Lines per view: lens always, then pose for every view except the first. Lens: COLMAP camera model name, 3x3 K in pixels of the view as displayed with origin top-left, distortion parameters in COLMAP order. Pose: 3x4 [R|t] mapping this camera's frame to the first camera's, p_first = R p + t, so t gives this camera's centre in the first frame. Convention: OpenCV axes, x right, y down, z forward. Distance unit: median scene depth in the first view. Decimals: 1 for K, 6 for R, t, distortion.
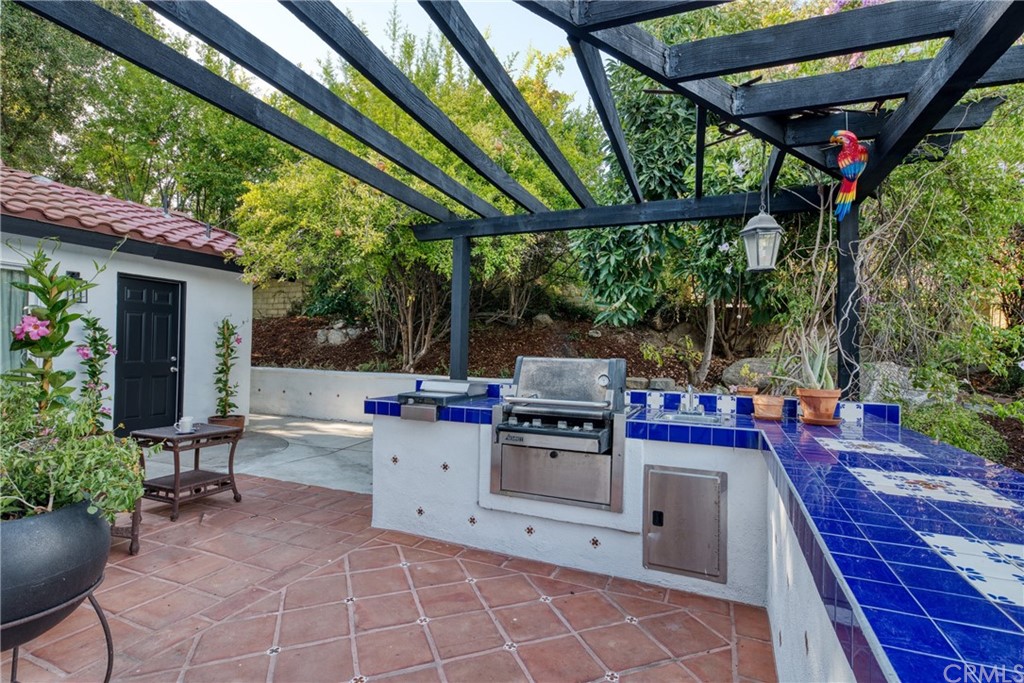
lens RADIAL K [[494.6, 0, 511.7], [0, 494.6, 345.0], [0, 0, 1]] dist [-0.001580, -0.000125]
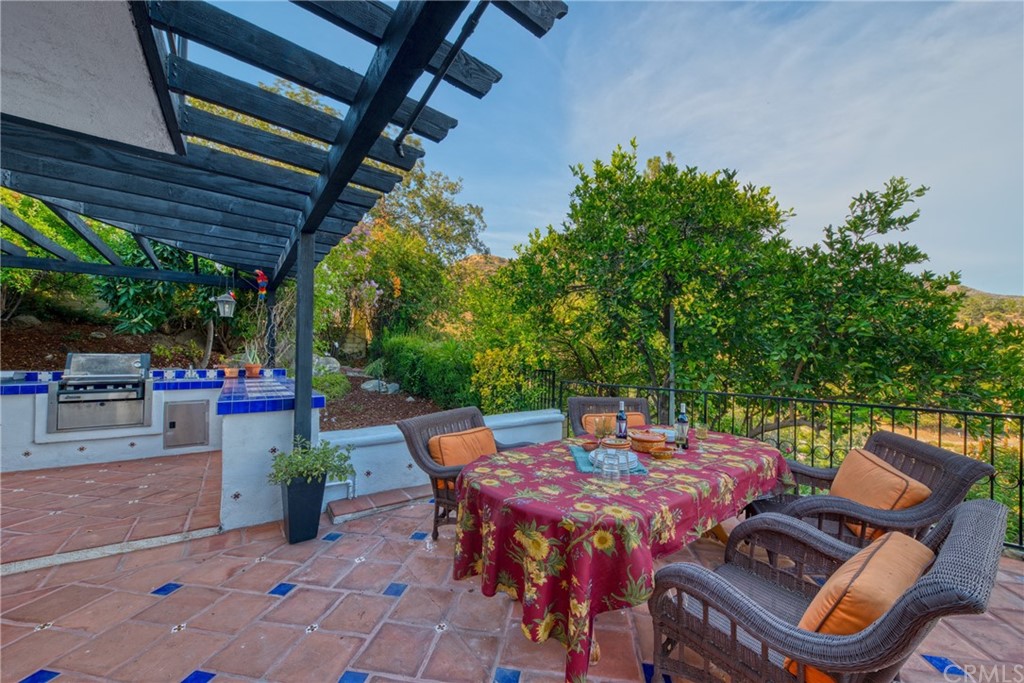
lens RADIAL K [[374.8, 0, 509.0], [0, 374.8, 347.9], [0, 0, 1]] dist [0.001889, -0.000944]
pose [[0.510496, -0.003734, 0.859872, -0.291407], [-0.005986, 0.999951, 0.007896, -0.013995], [-0.859859, -0.009178, 0.510449, -0.887695]]
